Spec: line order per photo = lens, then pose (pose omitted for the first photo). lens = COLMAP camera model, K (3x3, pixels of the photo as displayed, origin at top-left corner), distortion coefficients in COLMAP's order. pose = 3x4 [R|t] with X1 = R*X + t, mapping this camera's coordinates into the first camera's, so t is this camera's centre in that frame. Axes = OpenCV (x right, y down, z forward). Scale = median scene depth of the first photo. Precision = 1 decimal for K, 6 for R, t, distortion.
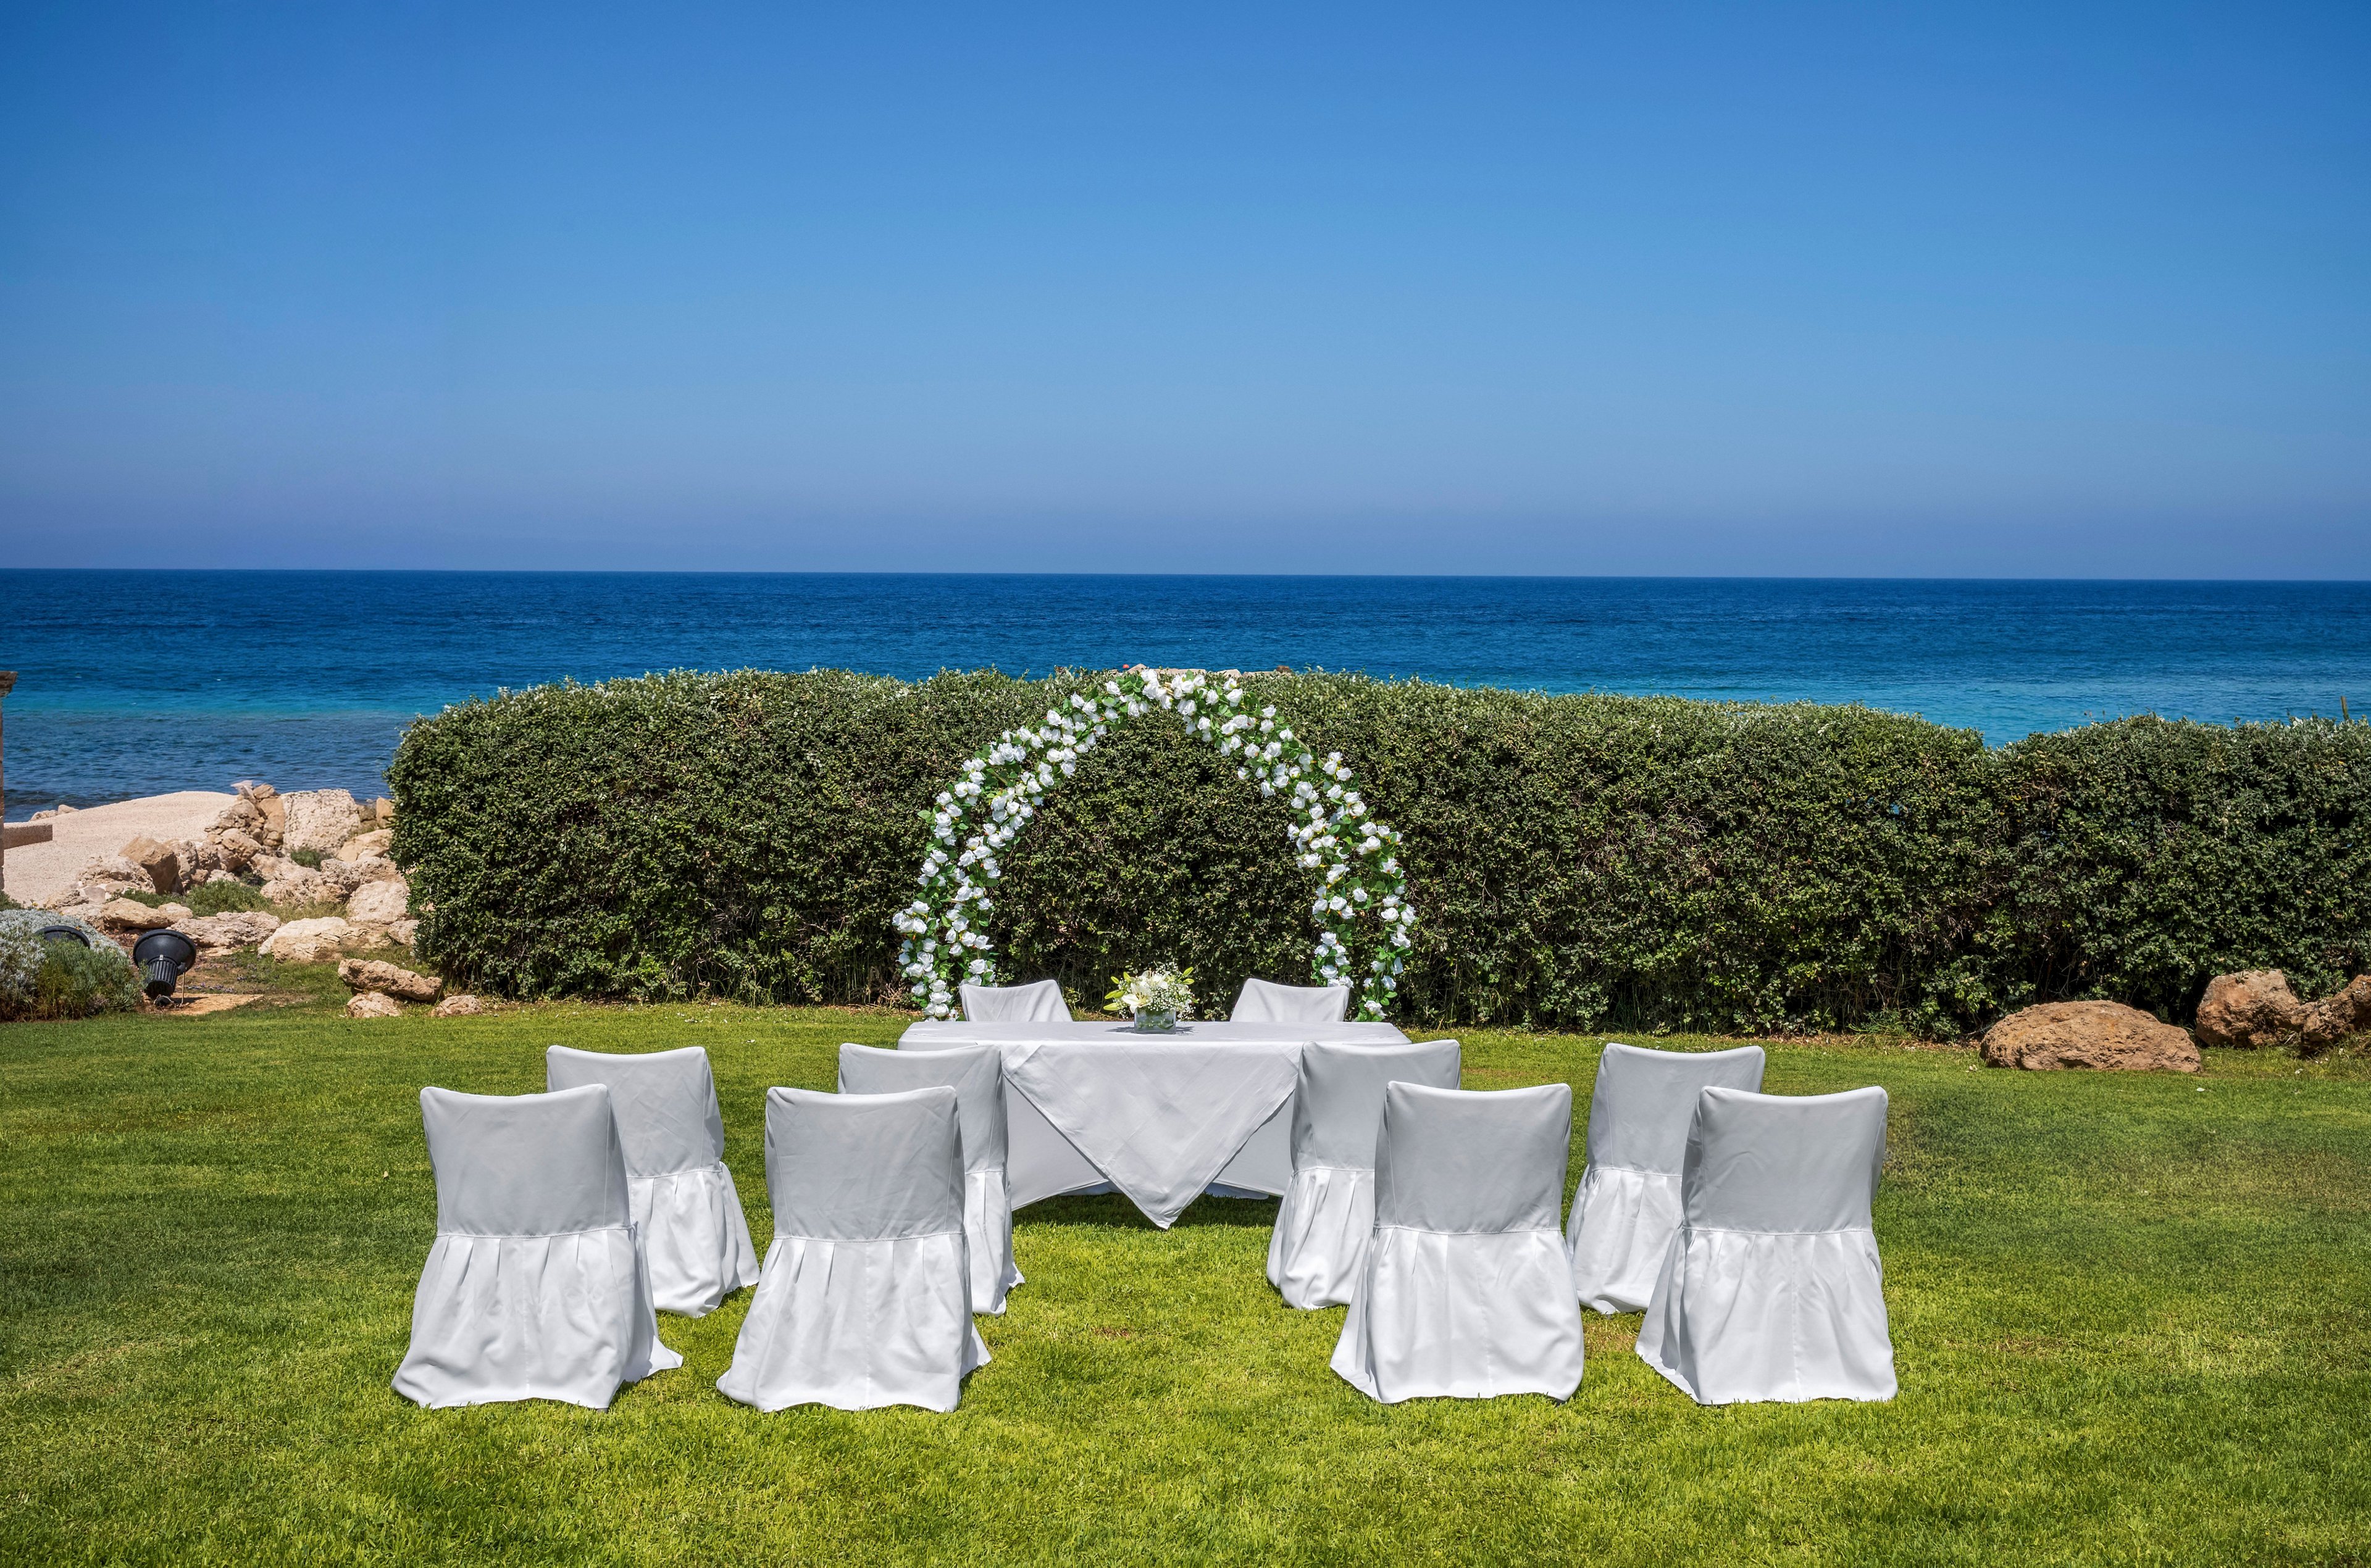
lens RADIAL K [[2323.4, 0, 1165.3], [0, 2323.4, 704.7], [0, 0, 1]] dist [-0.002062, 0.000000]
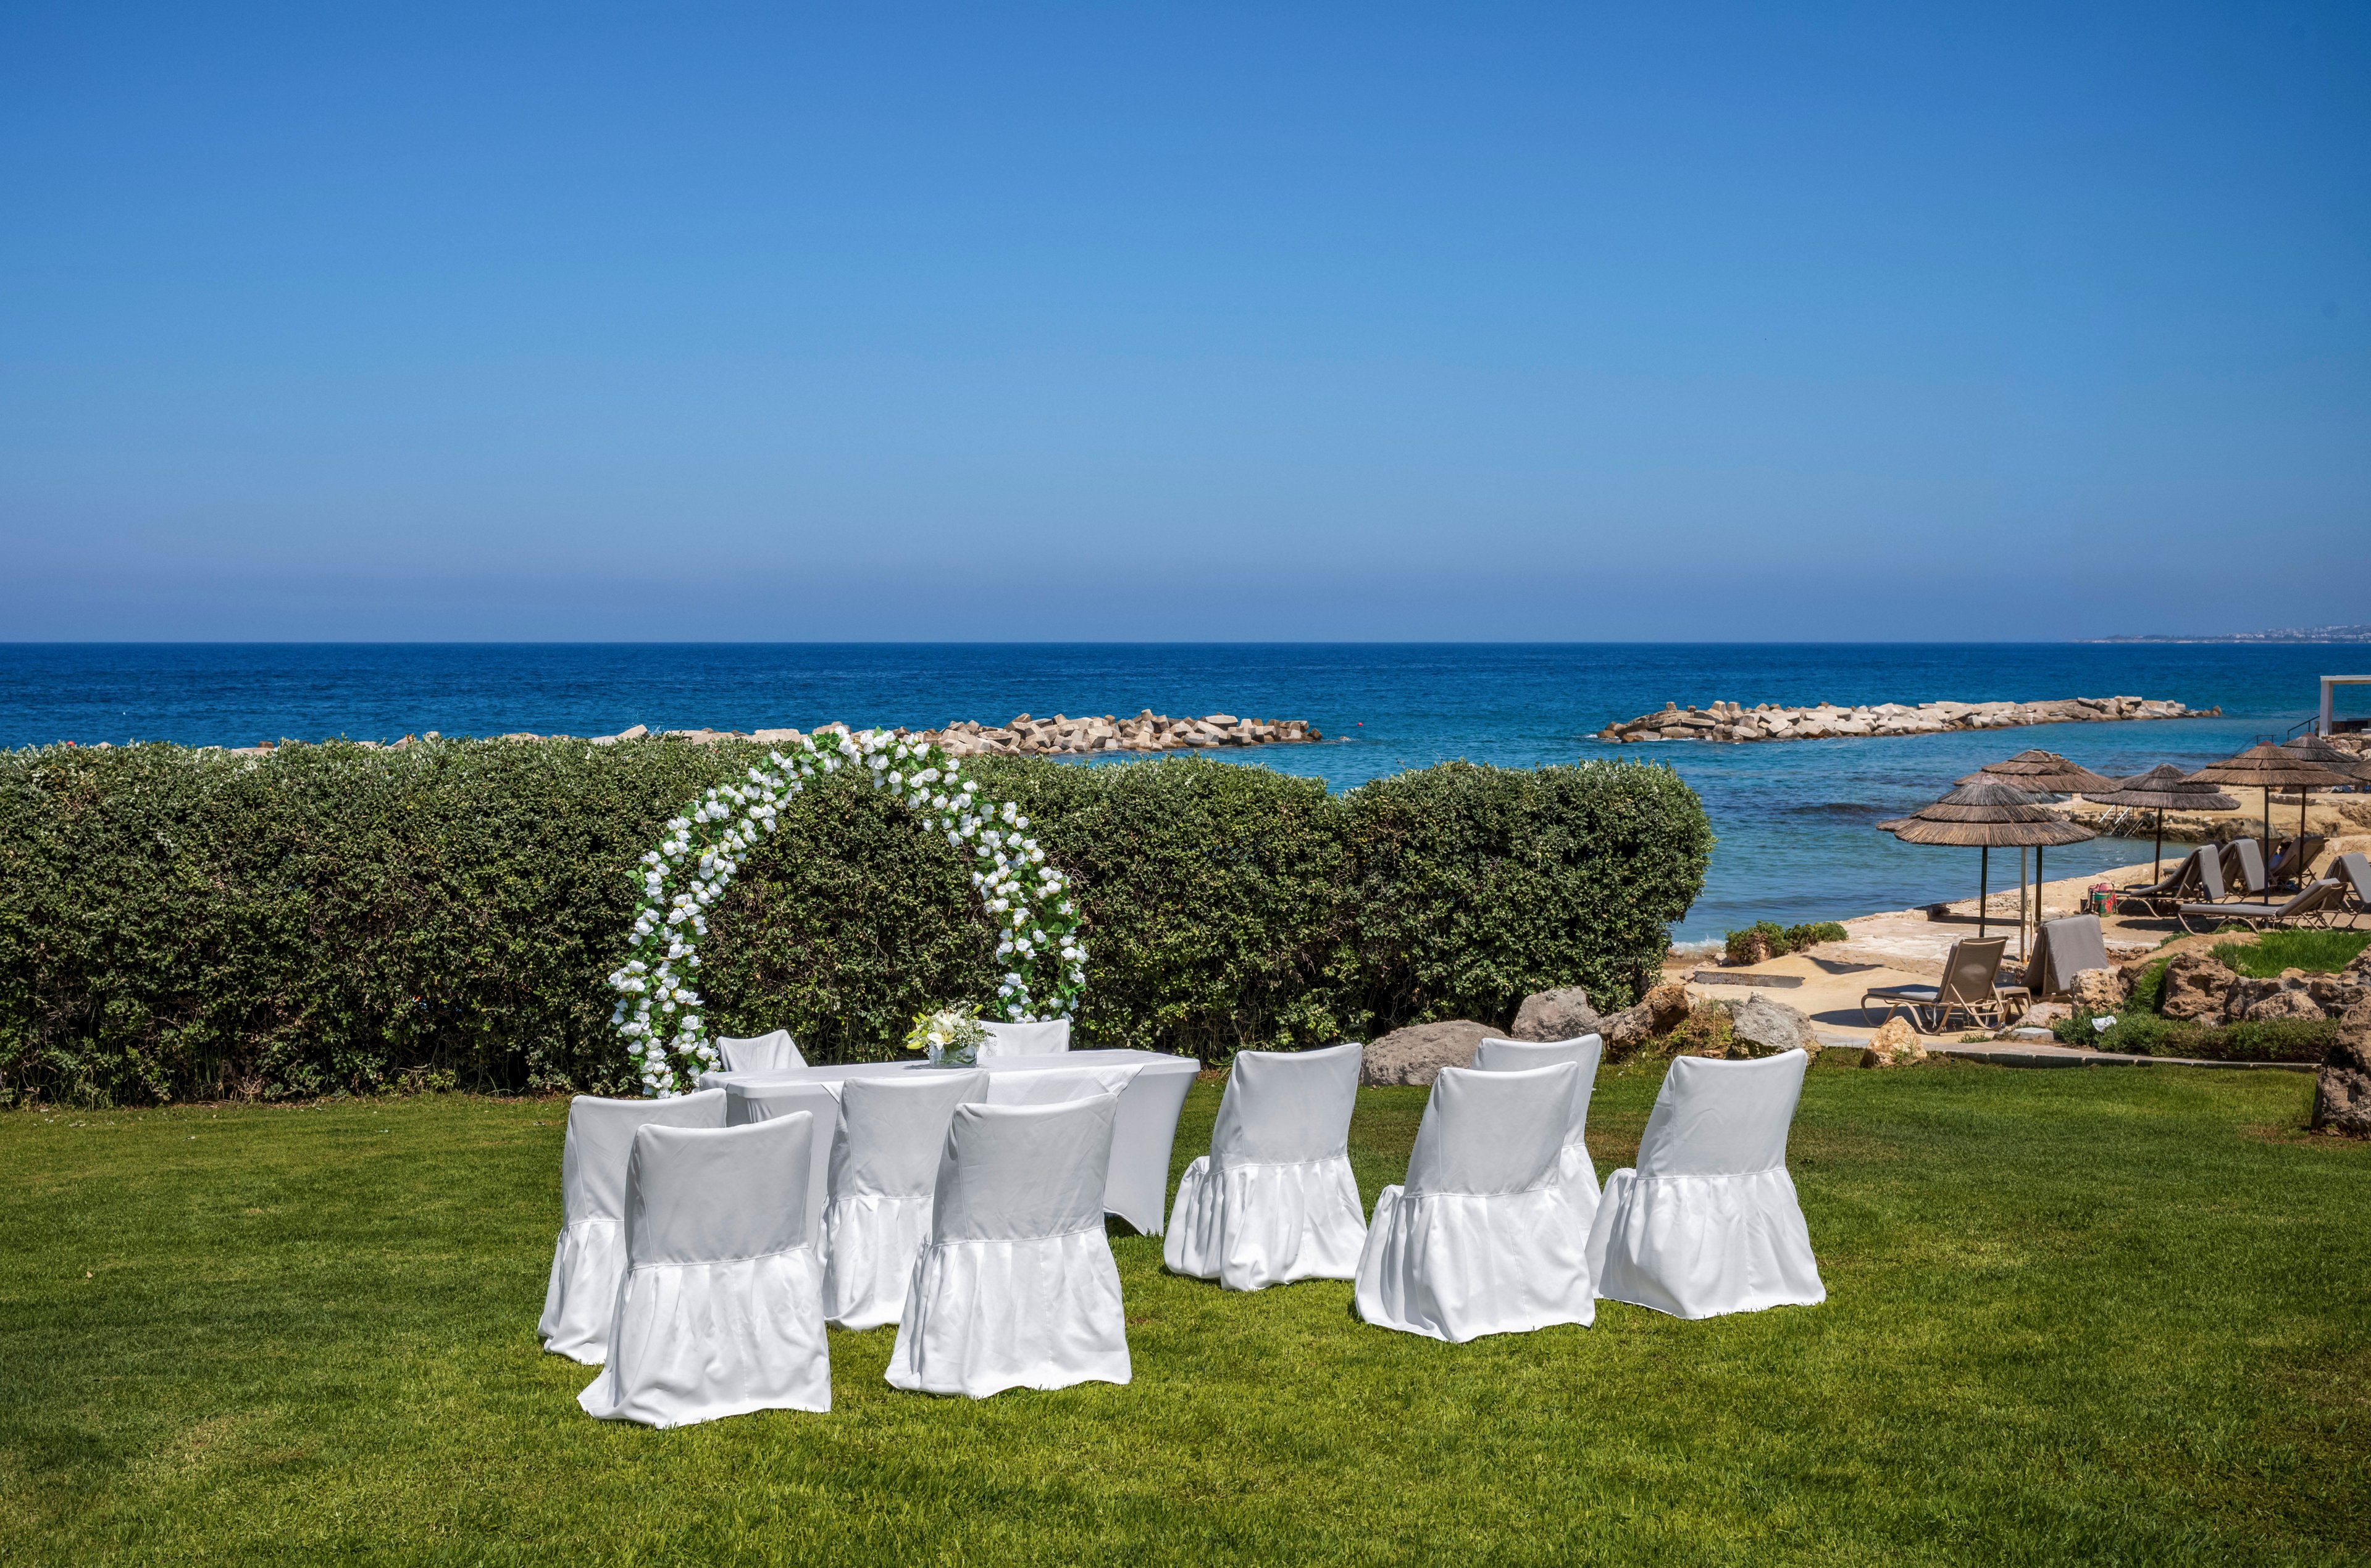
lens RADIAL K [[2323.4, 0, 1197.5], [0, 2323.4, 815.0], [0, 0, 1]] dist [-0.002062, 0.000000]
pose [[0.952238, -0.028620, 0.304012, -0.170598], [0.022290, 0.999457, 0.024272, 0.002737], [-0.304541, -0.016336, 0.952359, -0.028026]]
